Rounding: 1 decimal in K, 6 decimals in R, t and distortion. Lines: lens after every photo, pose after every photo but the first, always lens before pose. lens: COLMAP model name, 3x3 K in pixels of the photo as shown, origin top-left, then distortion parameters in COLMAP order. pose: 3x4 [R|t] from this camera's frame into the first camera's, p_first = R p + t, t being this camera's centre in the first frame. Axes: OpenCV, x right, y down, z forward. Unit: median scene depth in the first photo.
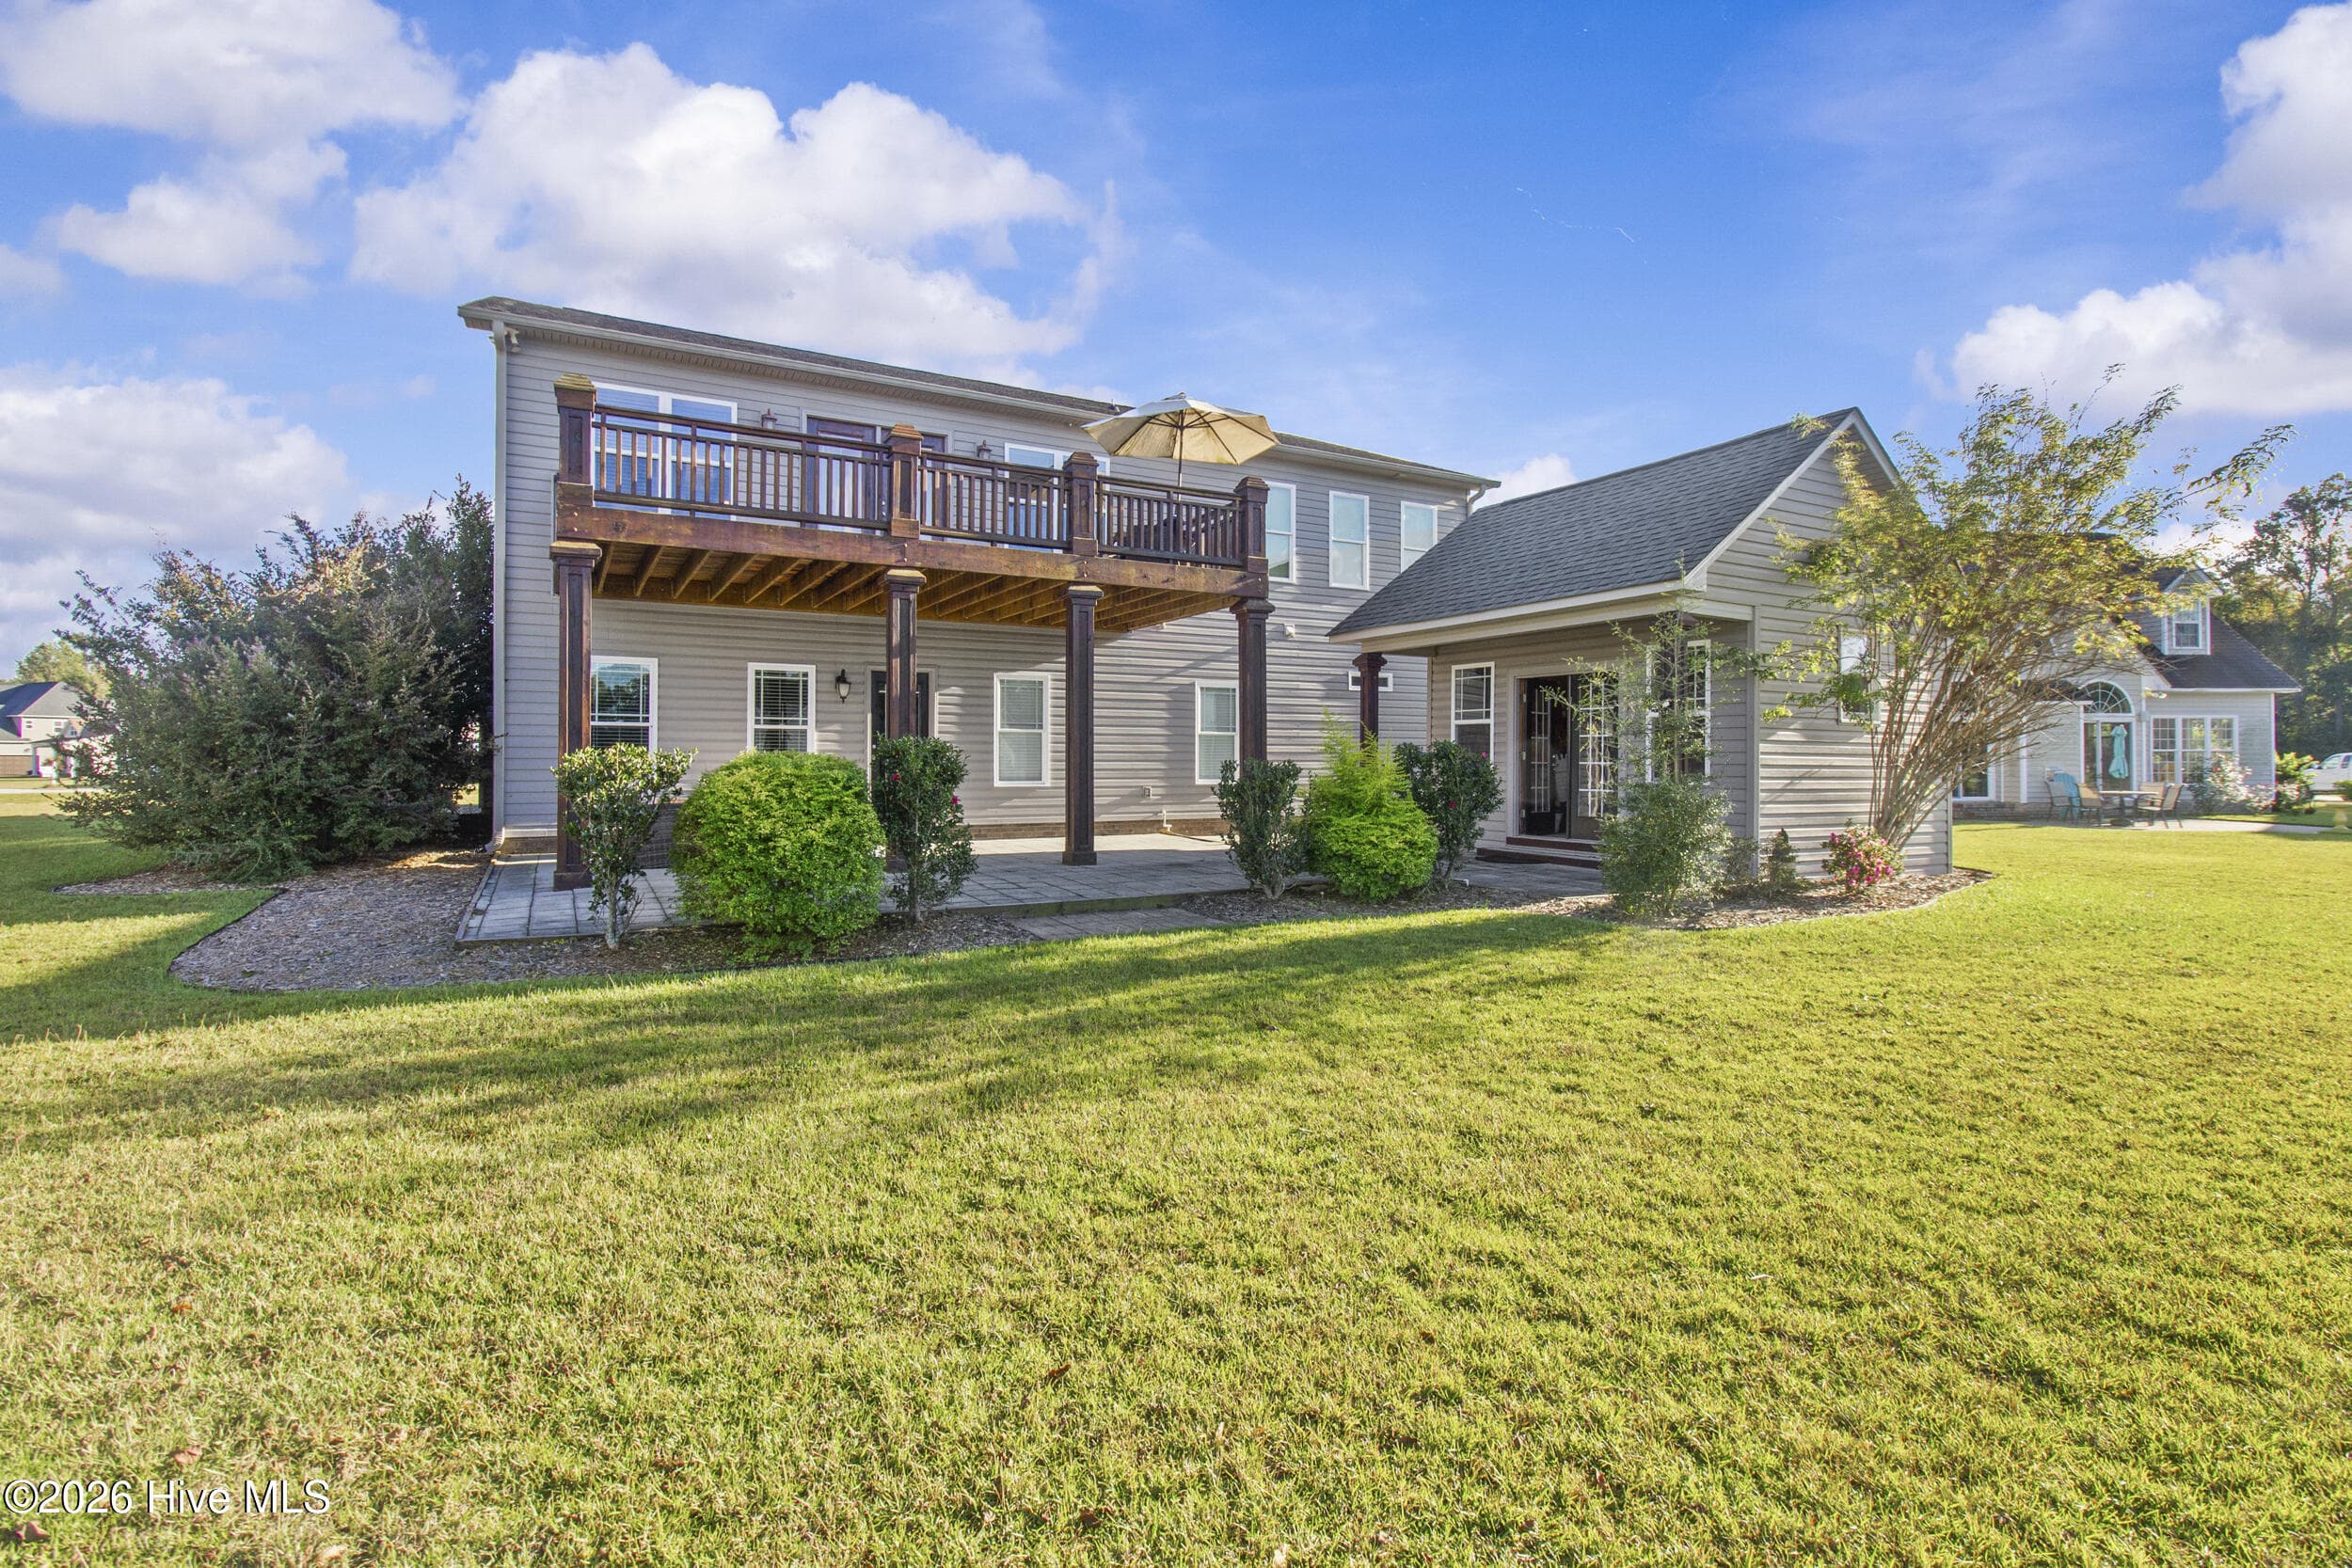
lens RADIAL K [[1117.9, 0, 1185.1], [0, 1117.9, 744.5], [0, 0, 1]] dist [0.002899, 0.000973]
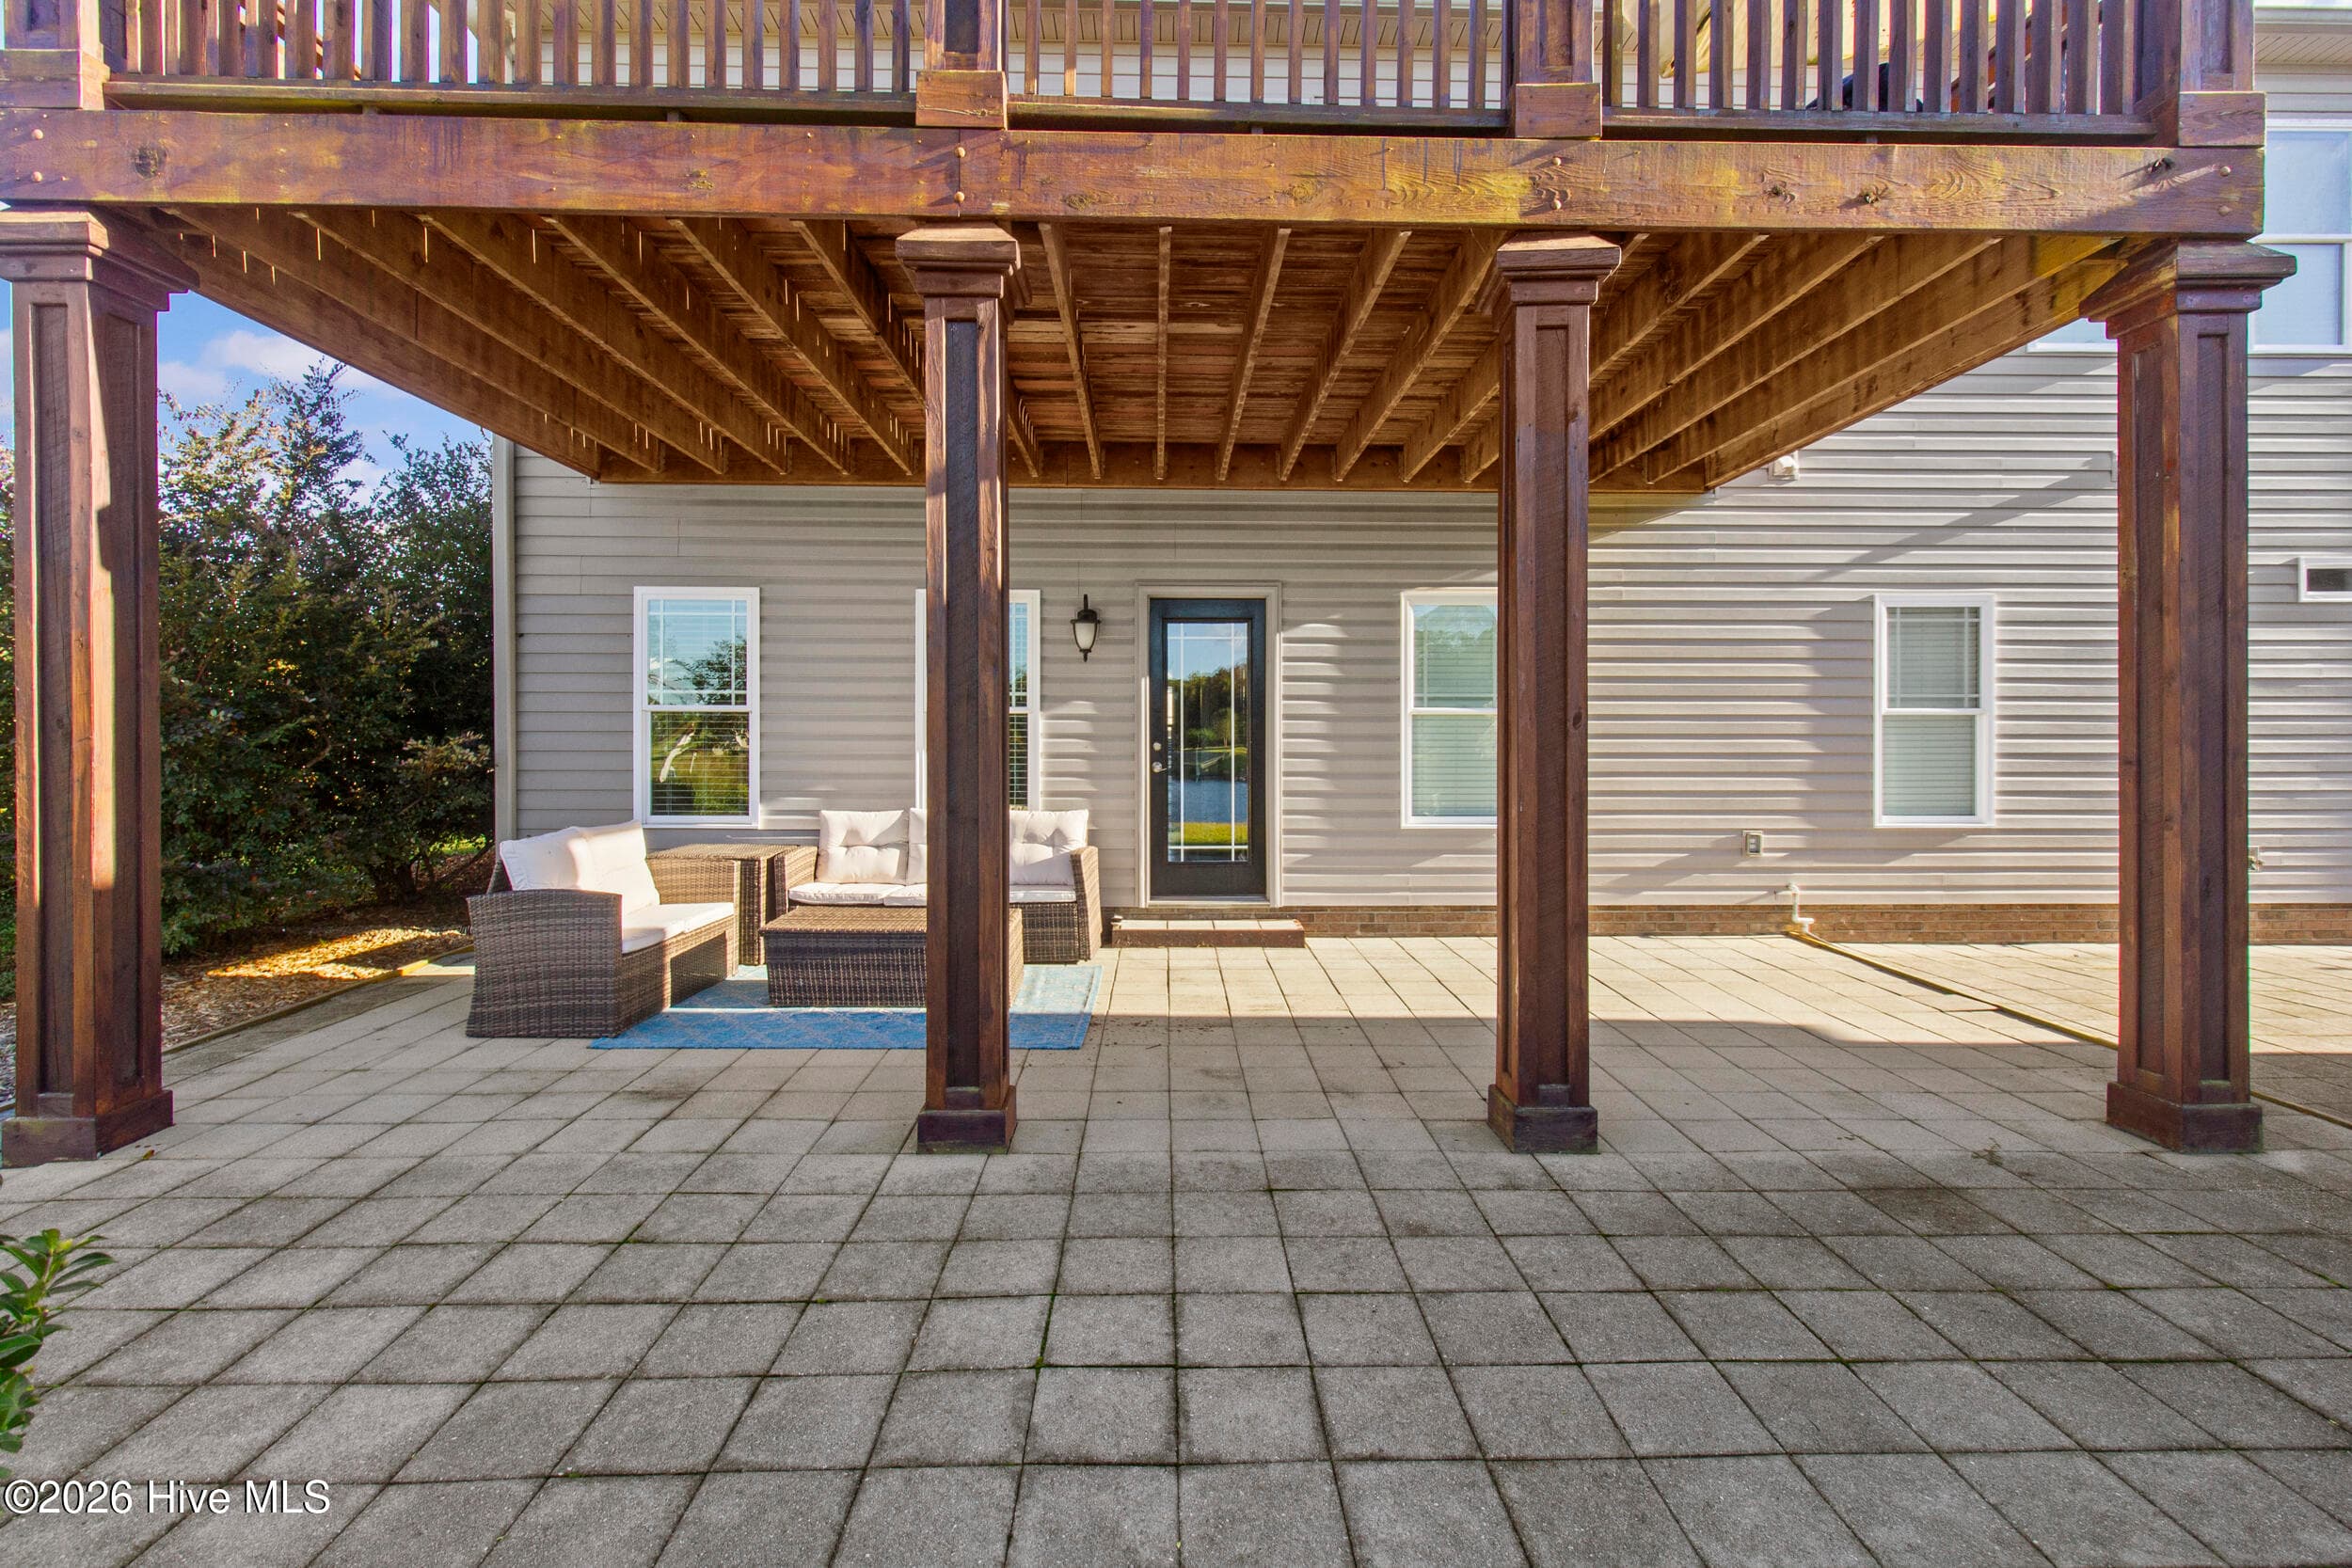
lens RADIAL K [[1117.9, 0, 1185.1], [0, 1117.9, 744.5], [0, 0, 1]] dist [0.002899, 0.000973]
pose [[0.884597, 0.004047, -0.466339, -0.034838], [0.005517, 0.999802, 0.019144, -0.010070], [0.466324, -0.019507, 0.884399, 0.652532]]
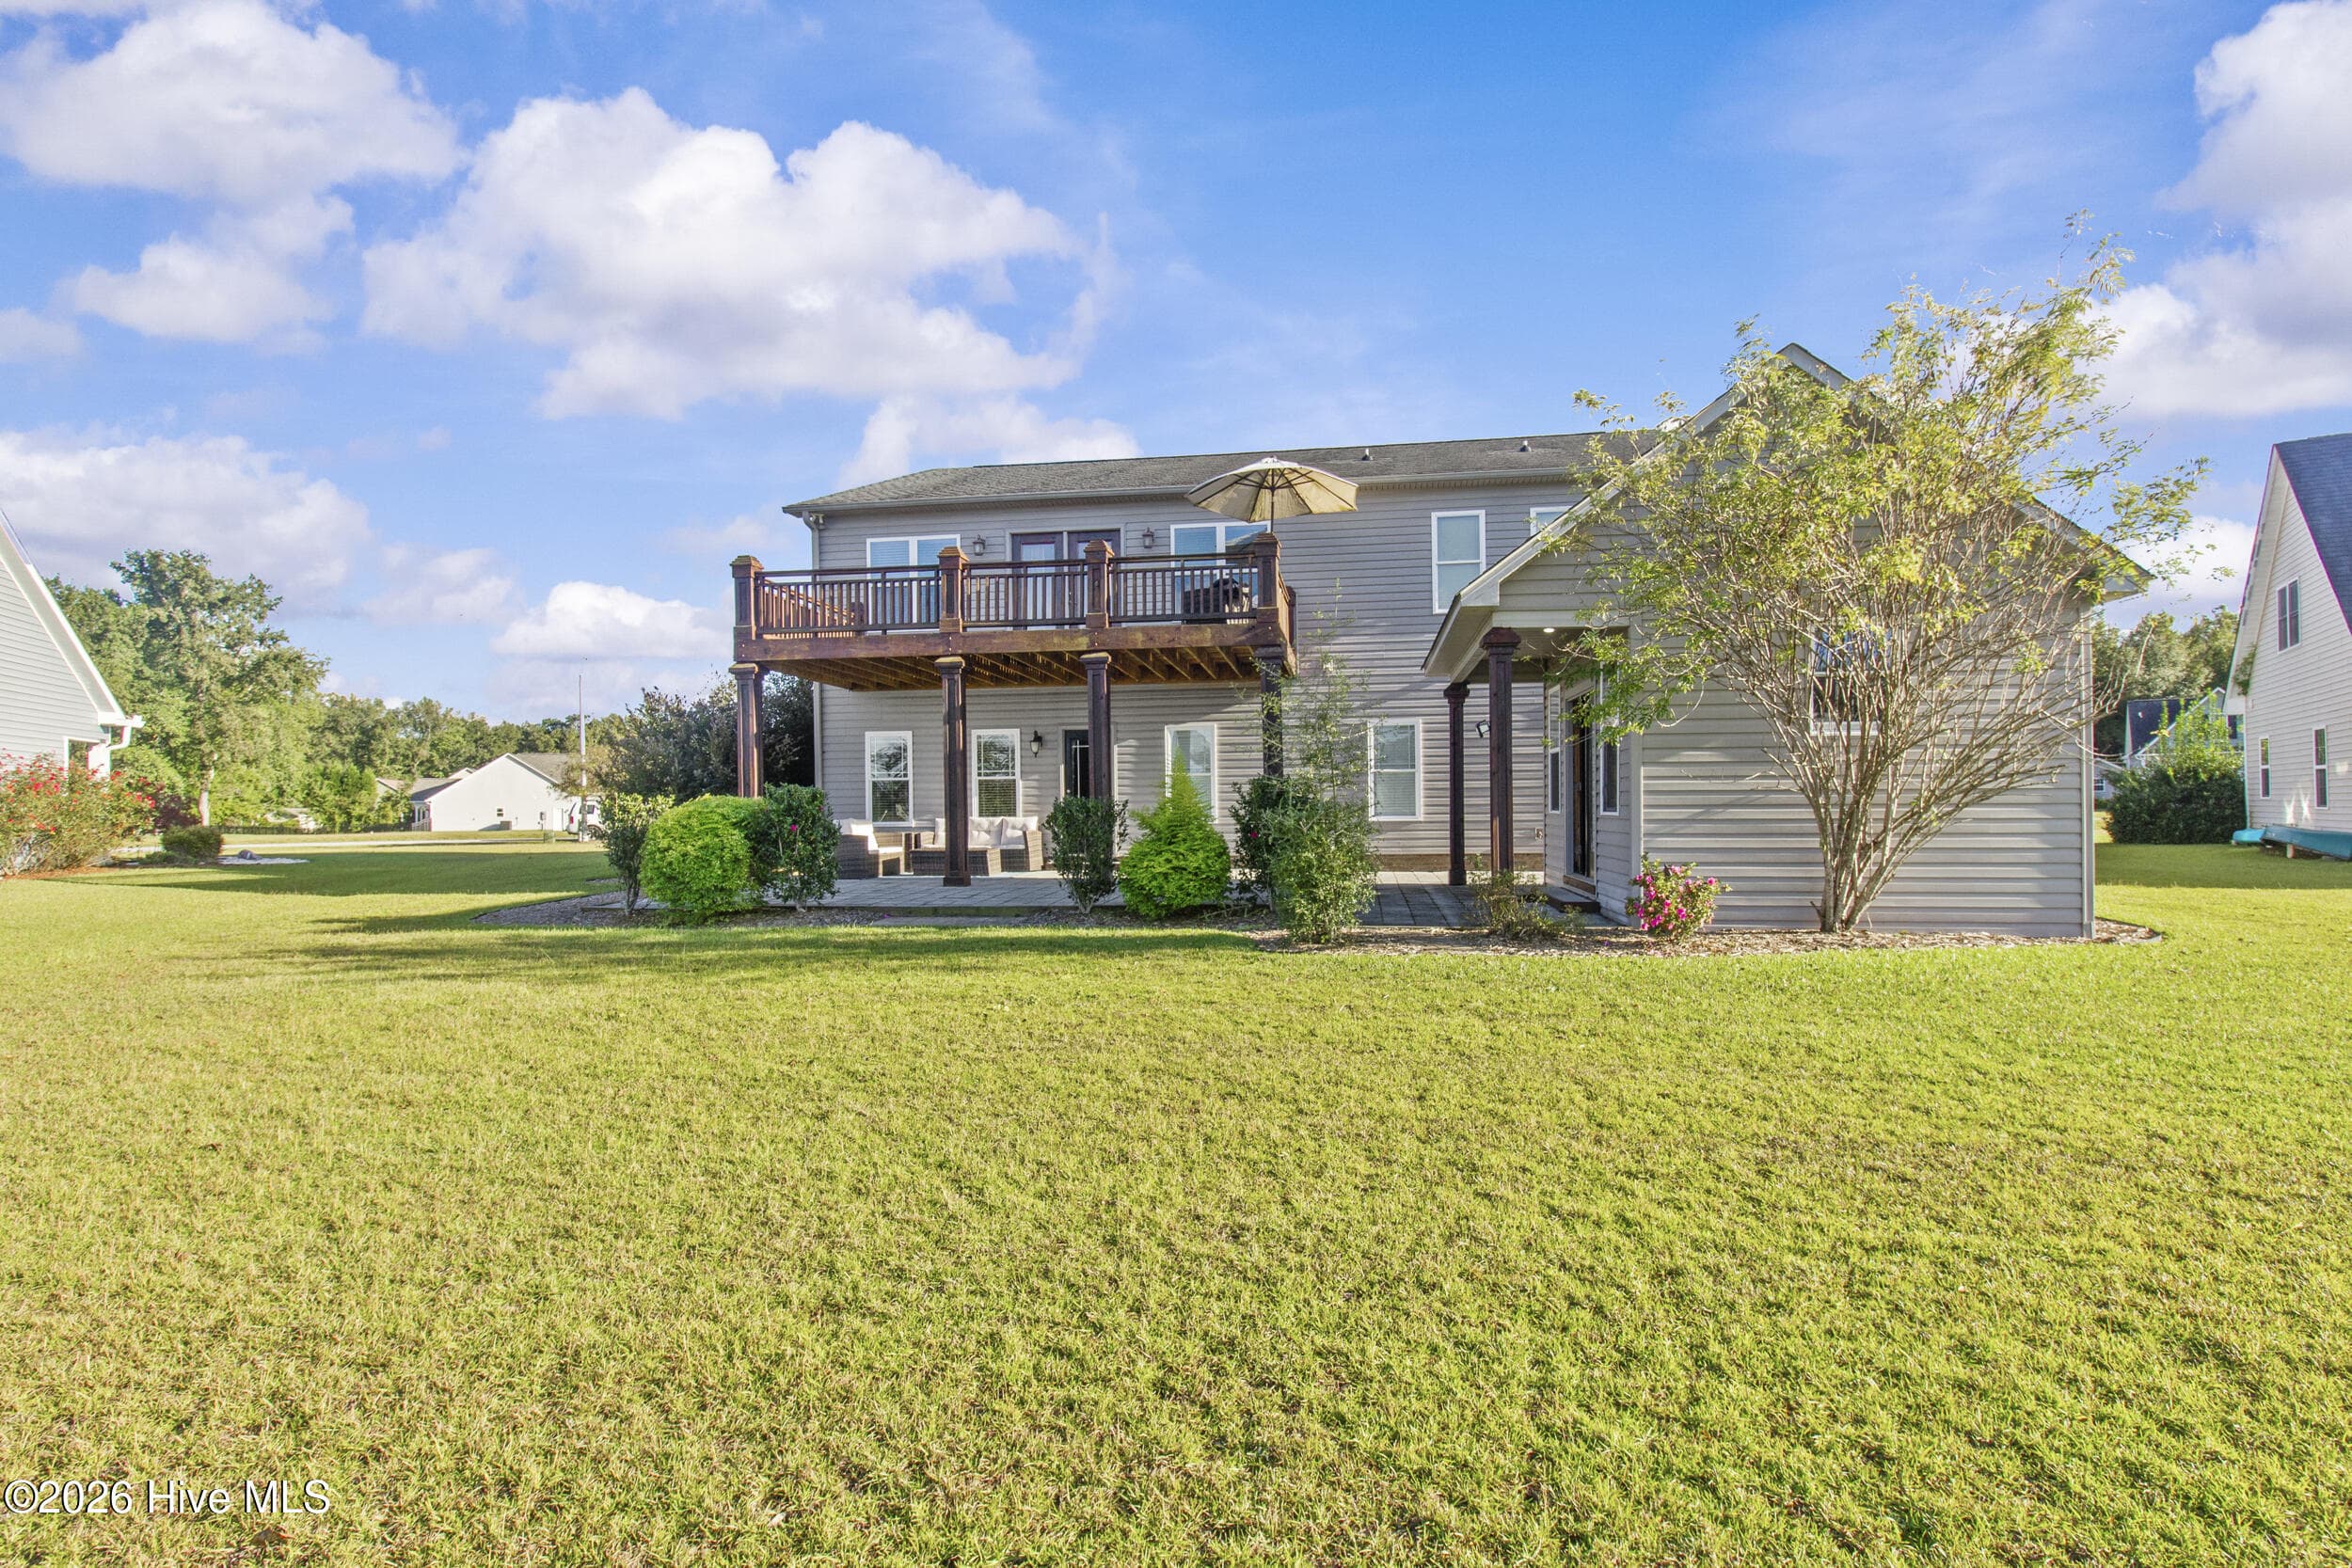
lens RADIAL K [[1162.1, 0, 1175.5], [0, 1162.1, 813.7], [0, 0, 1]] dist [-0.000644, -0.000051]
pose [[0.795266, -0.008770, -0.606198, 0.697649], [0.021659, 0.999668, 0.013951, 0.013214], [0.605874, -0.024225, 0.795192, 0.059091]]
